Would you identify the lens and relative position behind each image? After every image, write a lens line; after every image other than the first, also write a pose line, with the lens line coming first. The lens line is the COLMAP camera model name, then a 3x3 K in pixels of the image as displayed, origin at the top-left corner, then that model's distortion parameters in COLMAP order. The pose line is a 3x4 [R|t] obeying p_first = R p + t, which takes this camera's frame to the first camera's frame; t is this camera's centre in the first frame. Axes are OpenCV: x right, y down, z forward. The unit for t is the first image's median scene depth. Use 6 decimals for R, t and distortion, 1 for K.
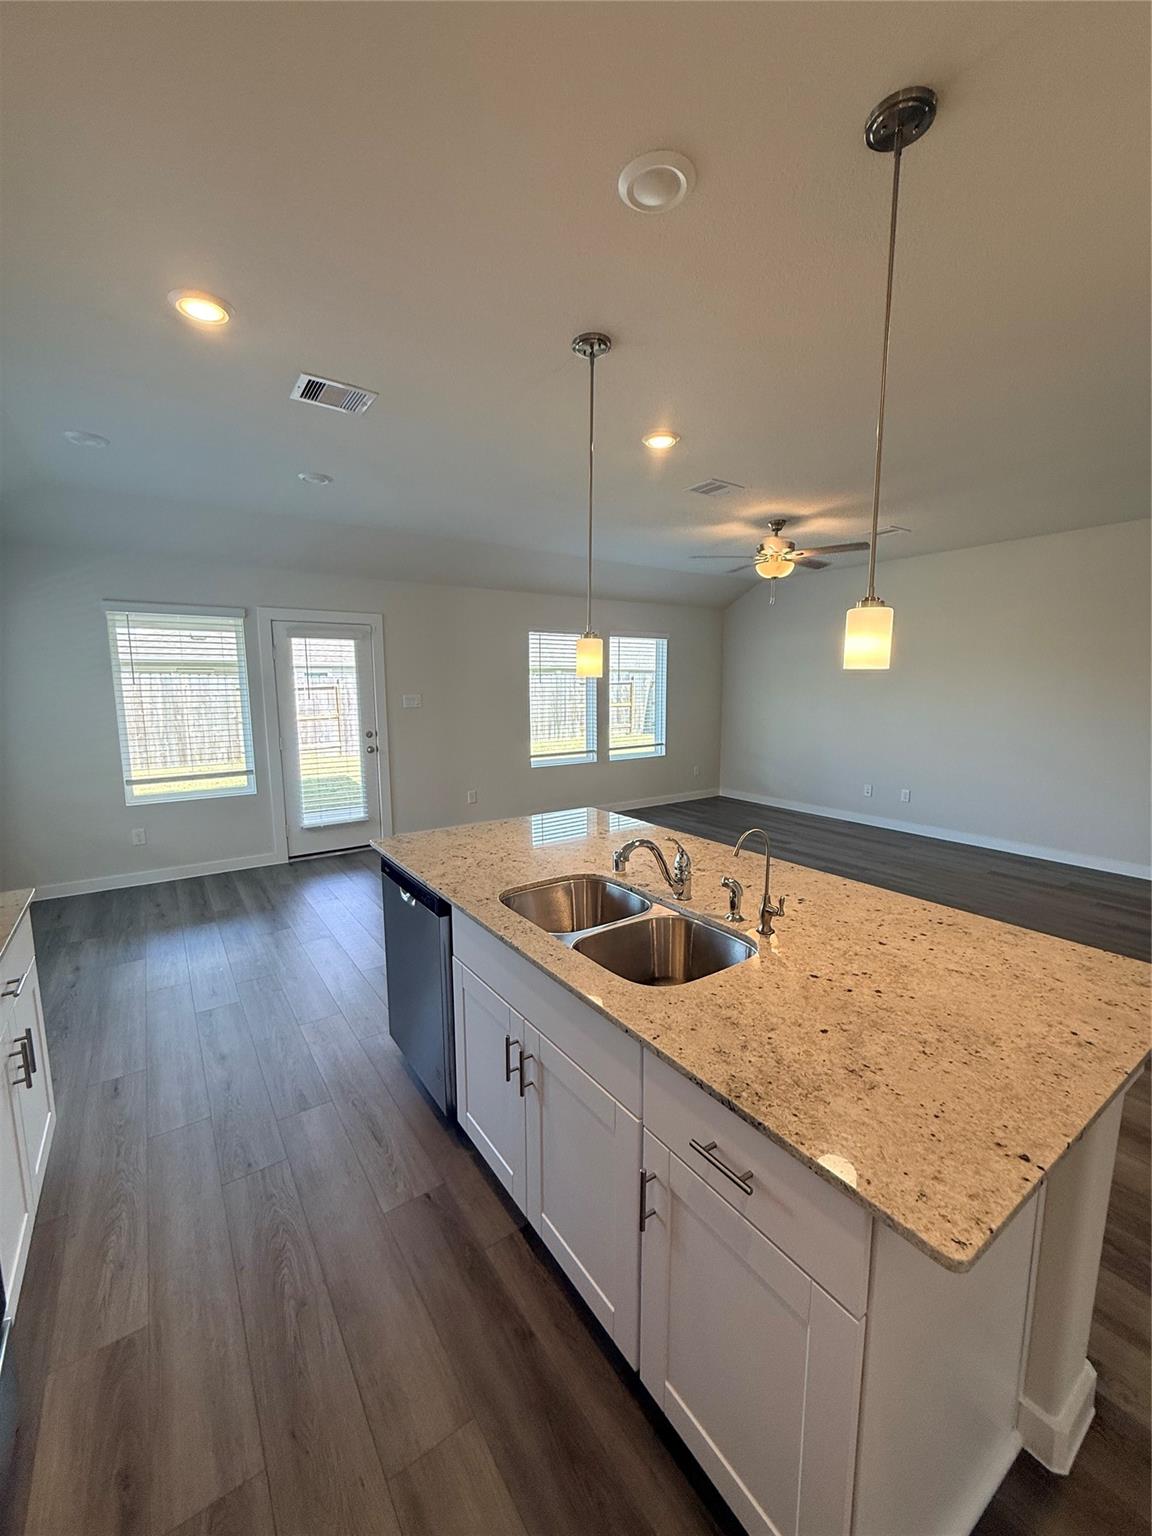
lens RADIAL K [[612.1, 0, 575.0], [0, 612.1, 763.4], [0, 0, 1]] dist [-0.000834, -0.000268]
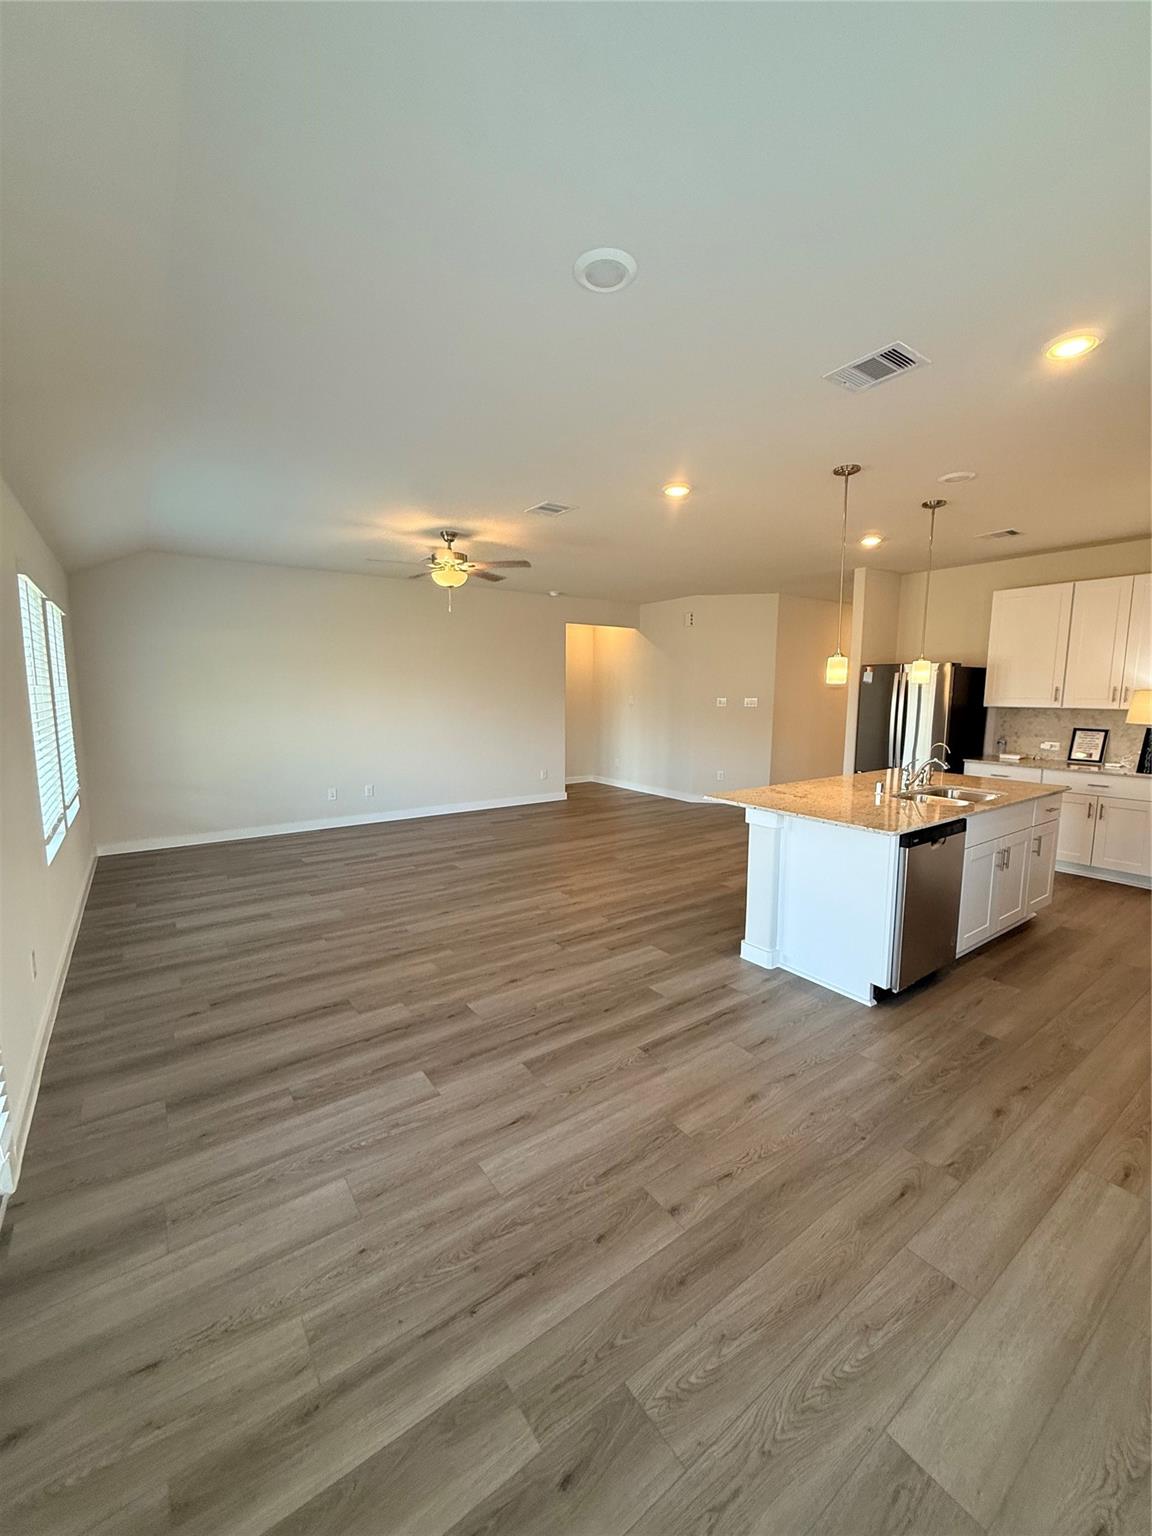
lens RADIAL K [[612.1, 0, 577.1], [0, 612.1, 768.5], [0, 0, 1]] dist [-0.000834, -0.000268]
pose [[-0.012363, -0.125163, 0.992059, -1.649319], [0.124868, 0.984175, 0.125725, -0.231226], [-0.992096, 0.125431, 0.003461, 1.835833]]
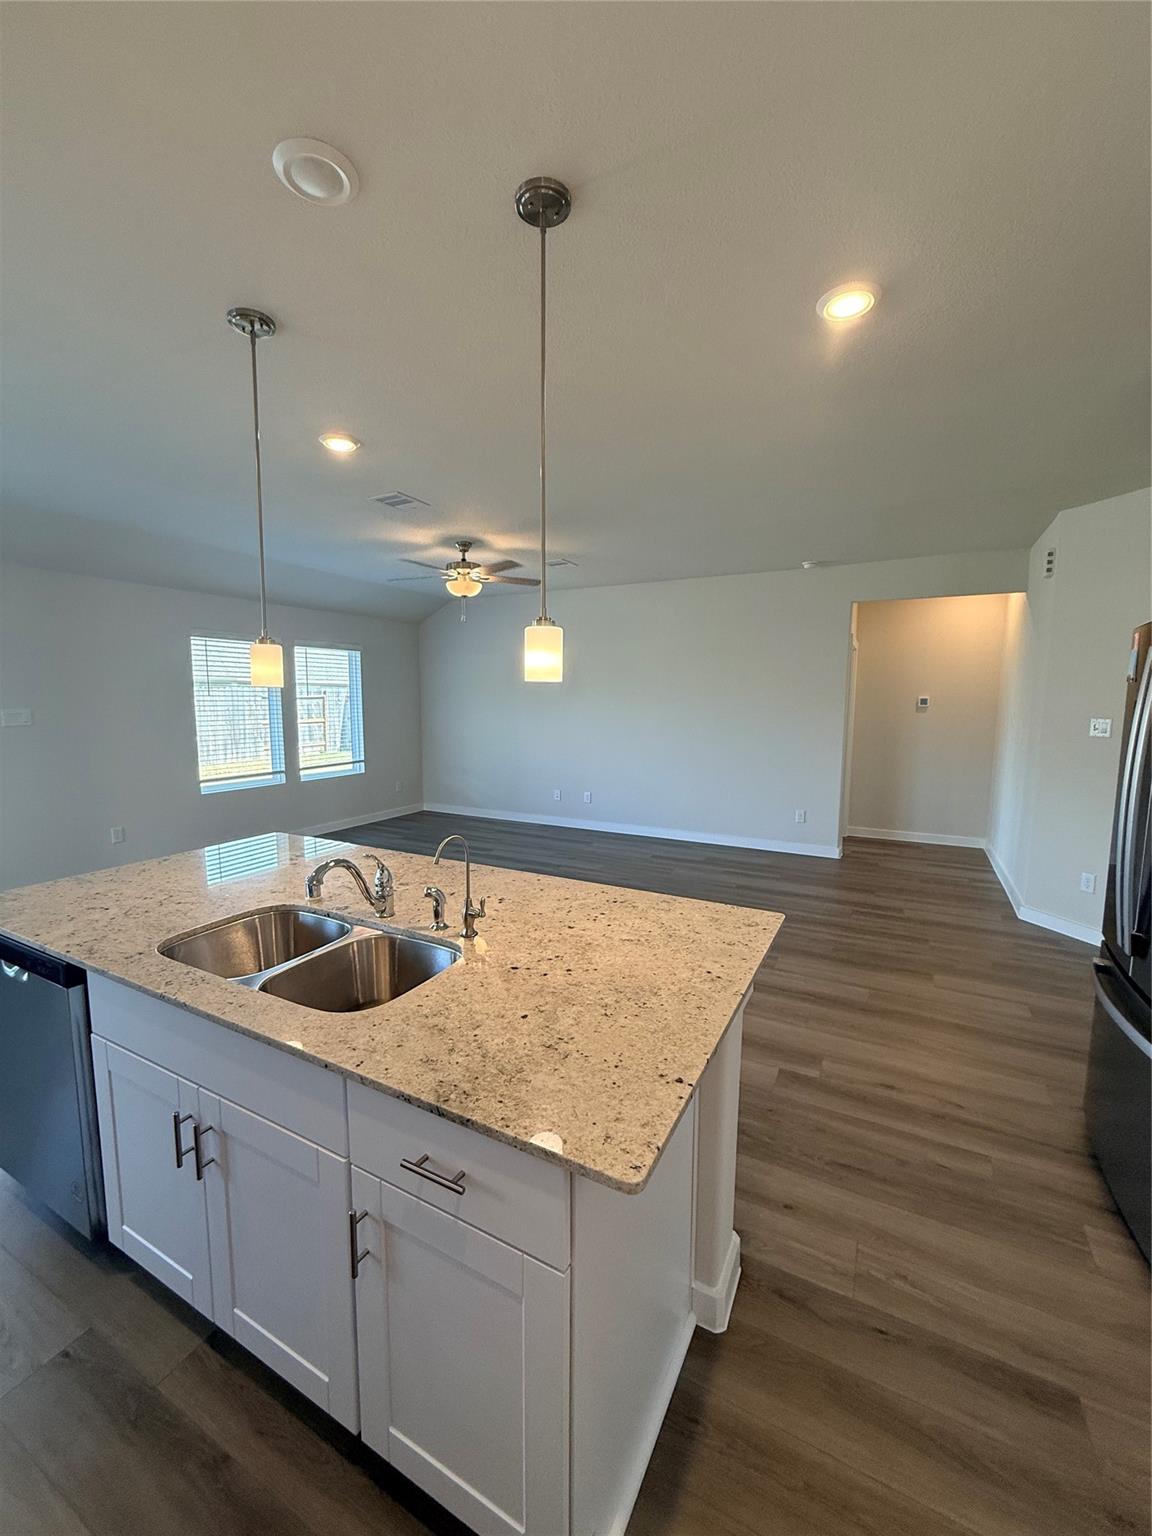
lens RADIAL K [[612.1, 0, 575.9], [0, 612.1, 763.5], [0, 0, 1]] dist [-0.000834, -0.000268]
pose [[0.887877, -0.043244, 0.458045, 0.012482], [0.055102, 0.998402, -0.012551, 0.010977], [-0.456770, 0.036383, 0.888841, -0.006468]]
